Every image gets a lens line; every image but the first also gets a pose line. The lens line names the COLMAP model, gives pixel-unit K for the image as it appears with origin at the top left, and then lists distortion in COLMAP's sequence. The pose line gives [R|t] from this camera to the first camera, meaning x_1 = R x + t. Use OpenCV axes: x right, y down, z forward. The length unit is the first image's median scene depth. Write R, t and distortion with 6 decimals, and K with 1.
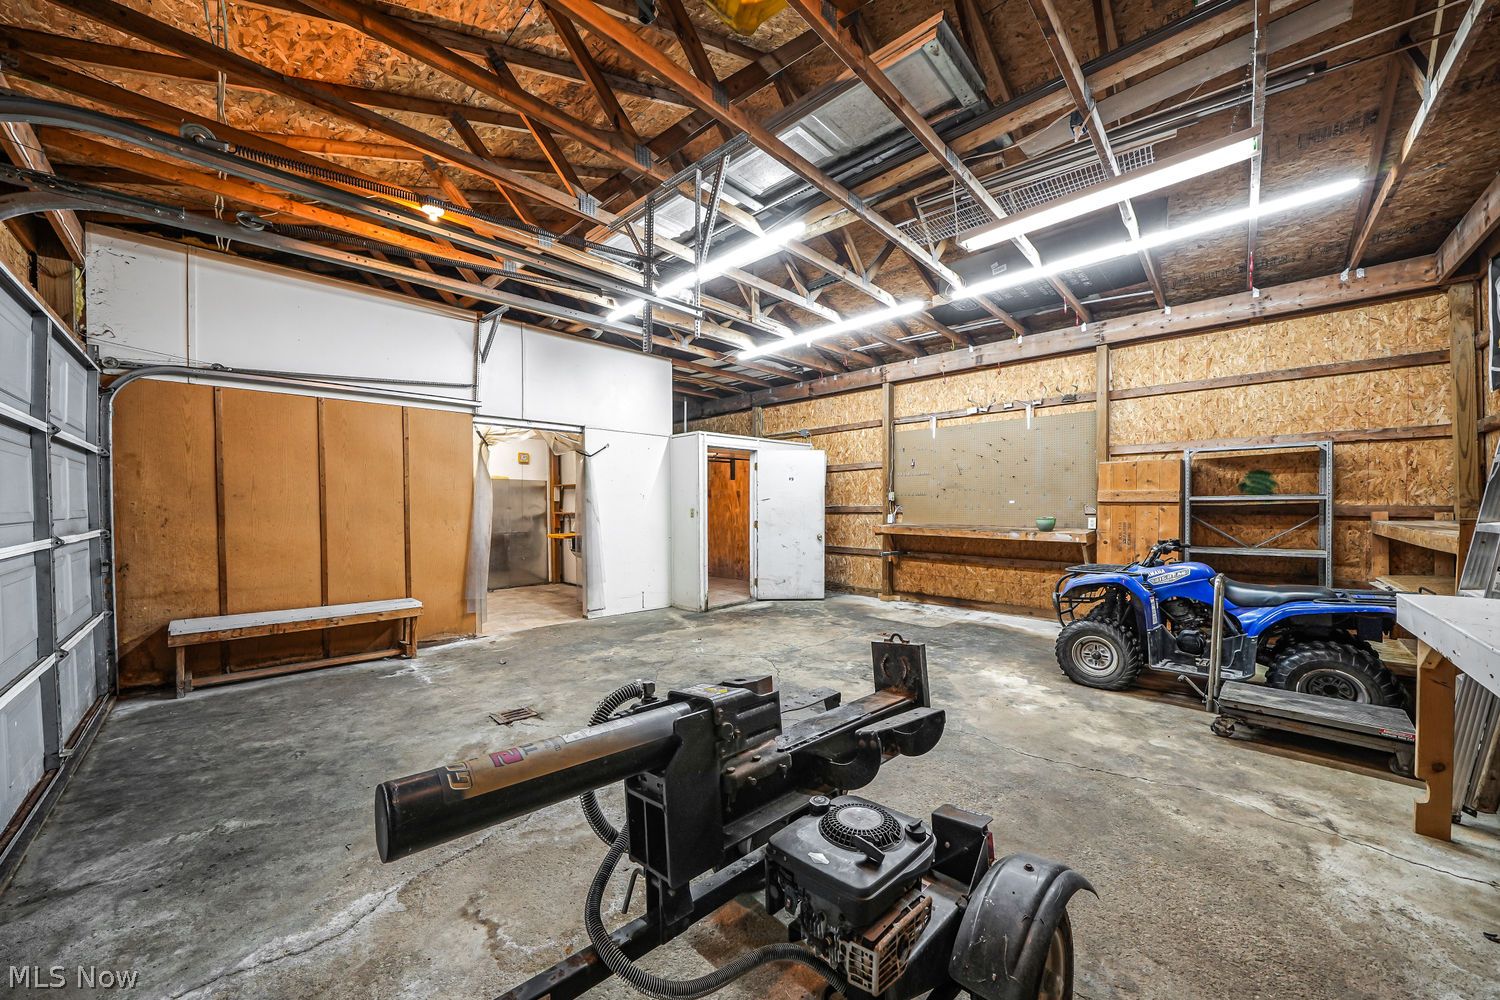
lens RADIAL K [[514.6, 0, 744.7], [0, 514.6, 505.5], [0, 0, 1]] dist [-0.005883, -0.000132]
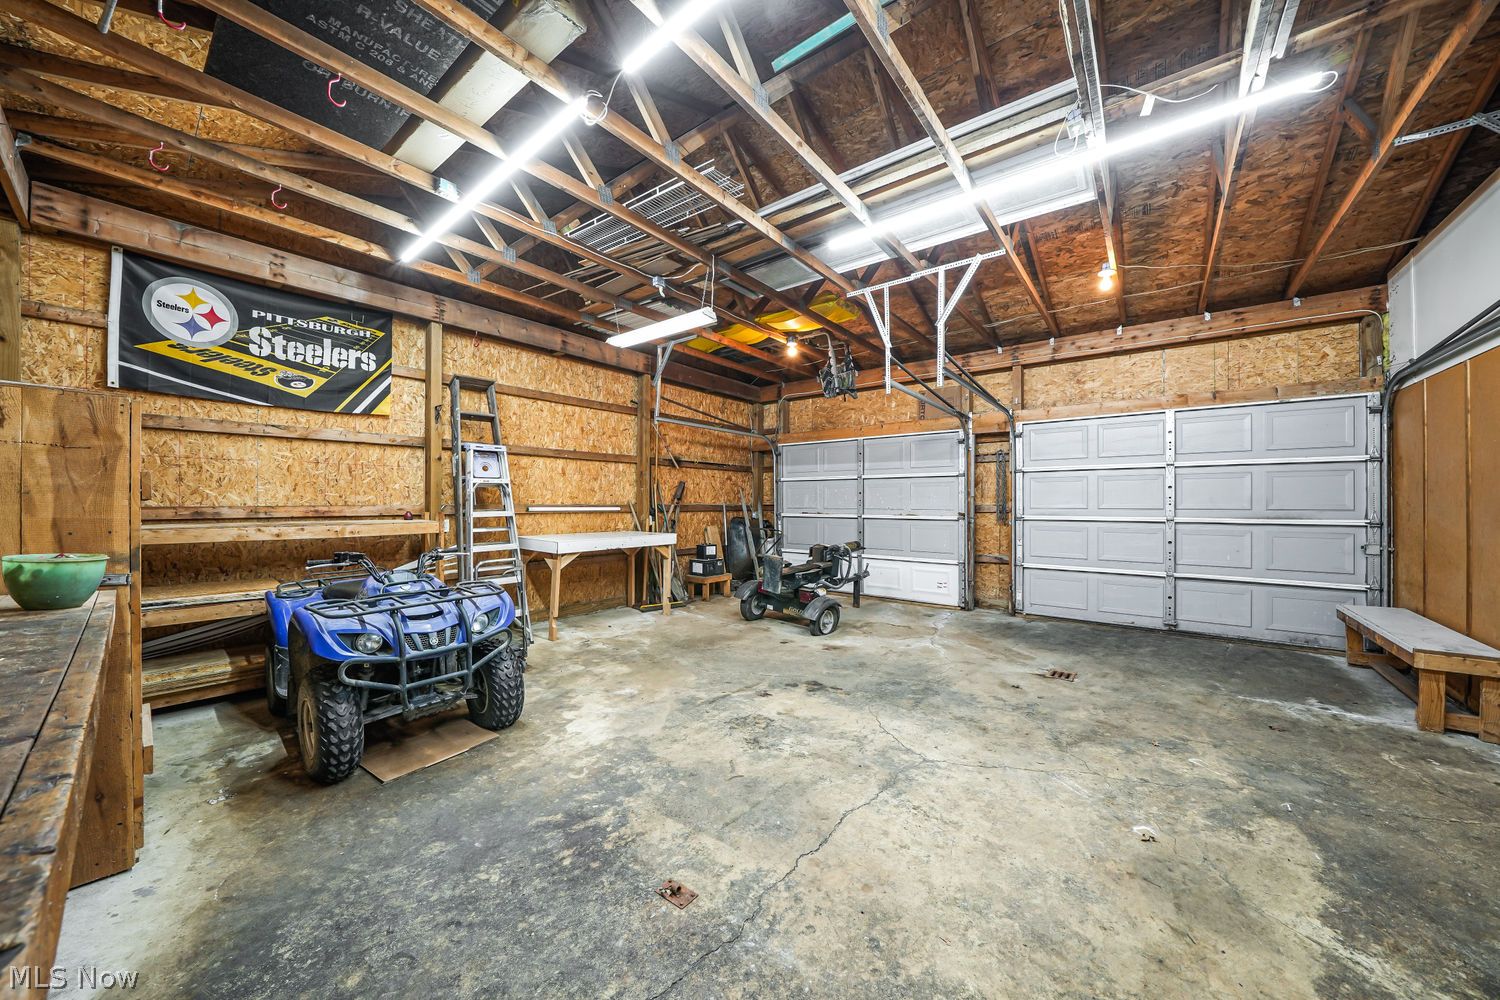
lens RADIAL K [[514.6, 0, 744.7], [0, 514.6, 505.5], [0, 0, 1]] dist [-0.005883, -0.000132]
pose [[-0.995314, 0.002724, -0.096654, 0.326158], [0.001586, 0.999929, 0.011849, -0.006867], [0.096679, 0.011641, -0.995248, 1.678569]]
